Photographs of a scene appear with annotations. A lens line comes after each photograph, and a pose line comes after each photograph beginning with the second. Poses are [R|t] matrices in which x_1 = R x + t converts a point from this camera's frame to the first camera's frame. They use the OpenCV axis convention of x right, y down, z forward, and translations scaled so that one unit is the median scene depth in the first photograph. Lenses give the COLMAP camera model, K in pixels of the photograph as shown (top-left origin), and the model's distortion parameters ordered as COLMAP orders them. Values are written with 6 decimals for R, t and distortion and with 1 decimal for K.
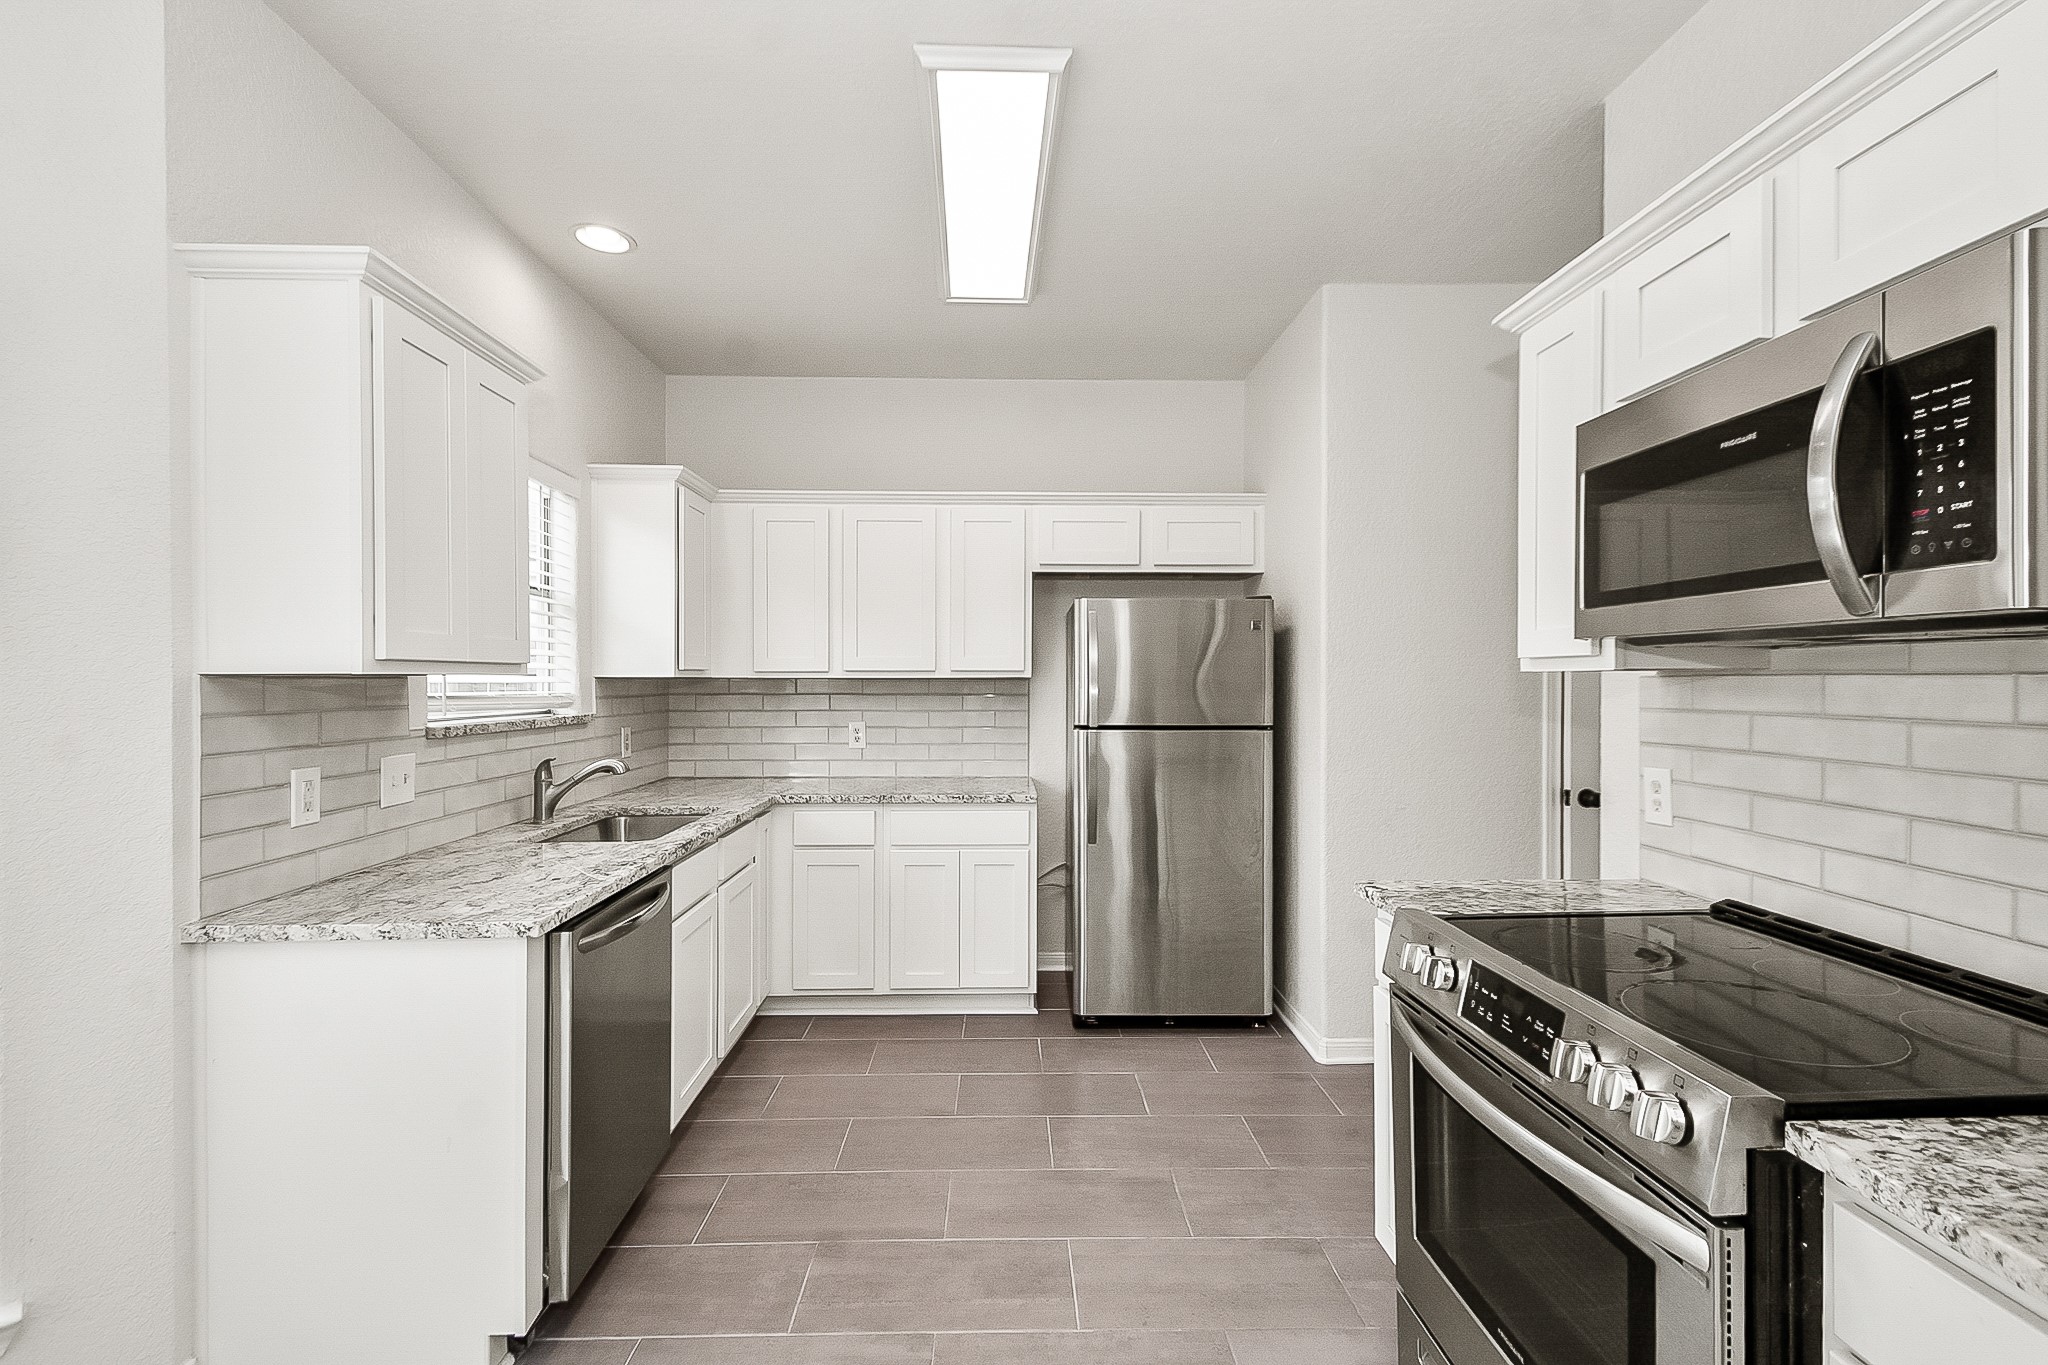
lens RADIAL K [[905.6, 0, 1024.0], [0, 905.6, 682.5], [0, 0, 1]] dist [0.002160, -0.000203]
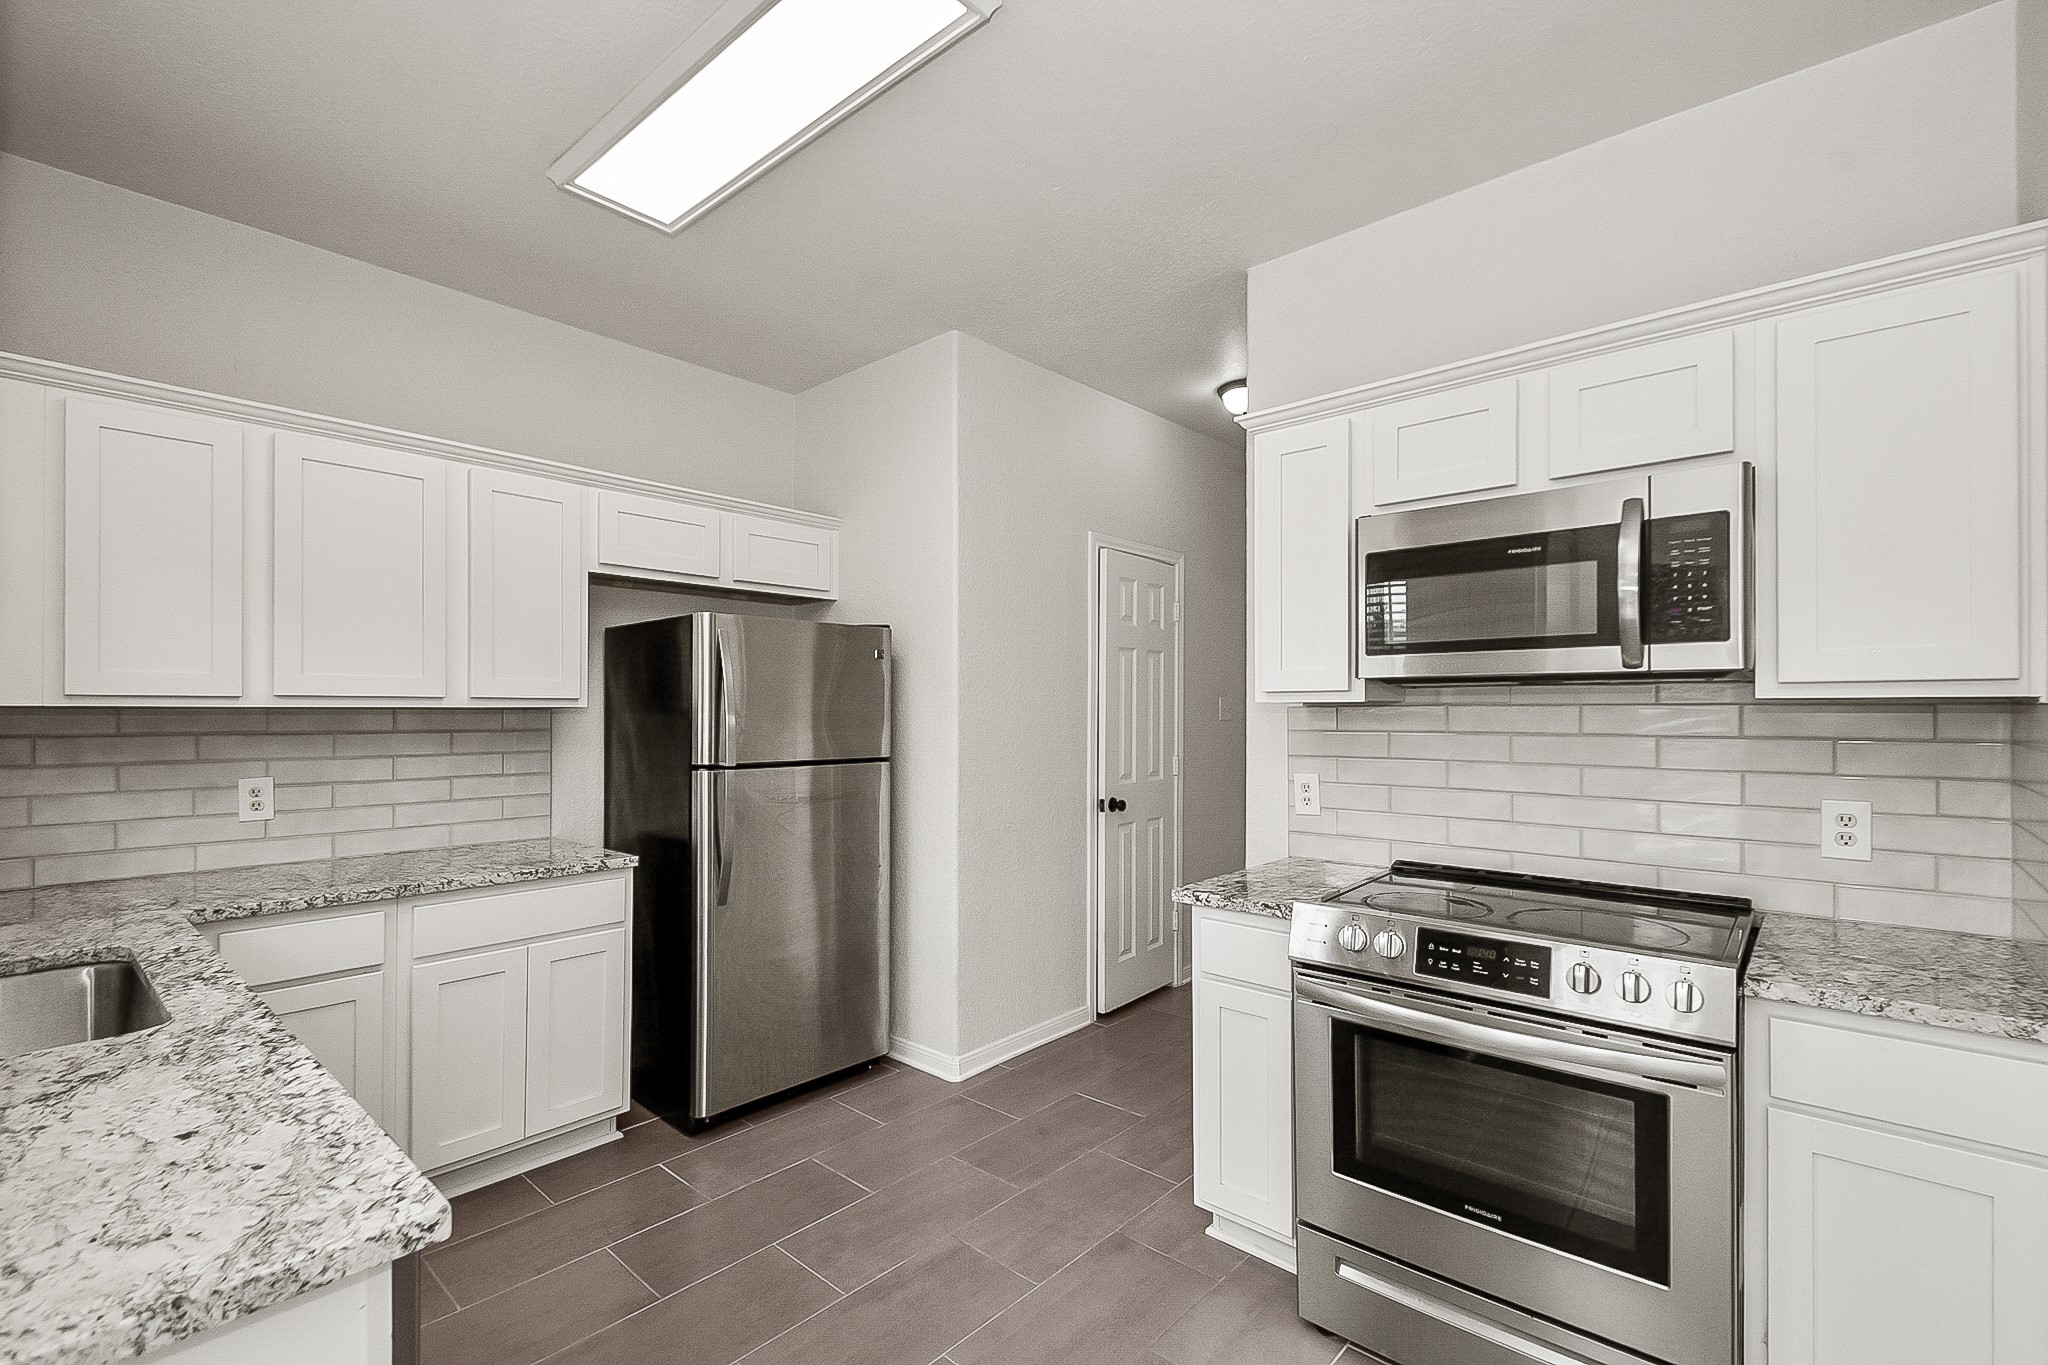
lens RADIAL K [[883.1, 0, 1023.1], [0, 883.1, 710.6], [0, 0, 1]] dist [0.013404, 0.000006]
pose [[0.677981, 0.001359, 0.735078, -0.343947], [0.003319, 0.999982, -0.004911, 0.002320], [-0.735072, 0.005769, 0.677965, 0.242903]]
